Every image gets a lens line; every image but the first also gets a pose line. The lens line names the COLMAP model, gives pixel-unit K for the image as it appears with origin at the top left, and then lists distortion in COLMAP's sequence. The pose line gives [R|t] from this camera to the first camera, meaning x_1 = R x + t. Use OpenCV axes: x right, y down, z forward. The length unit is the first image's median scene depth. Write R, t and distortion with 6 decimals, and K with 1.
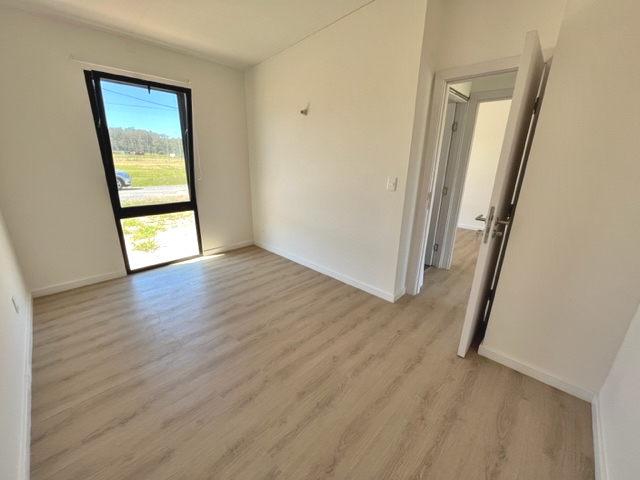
lens RADIAL K [[258.9, 0, 320.0], [0, 258.9, 240.0], [0, 0, 1]] dist [0.000985, 0.000329]
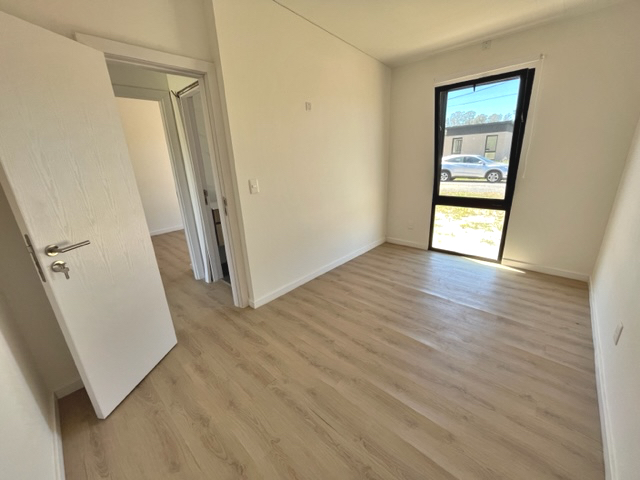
lens RADIAL K [[266.9, 0, 335.8], [0, 266.9, 239.1], [0, 0, 1]] dist [-0.000166, 0.000023]
pose [[0.053332, 0.278137, -0.959060, 0.429567], [-0.259625, 0.931260, 0.255637, -0.121212], [0.964236, 0.235362, 0.121877, 0.406714]]
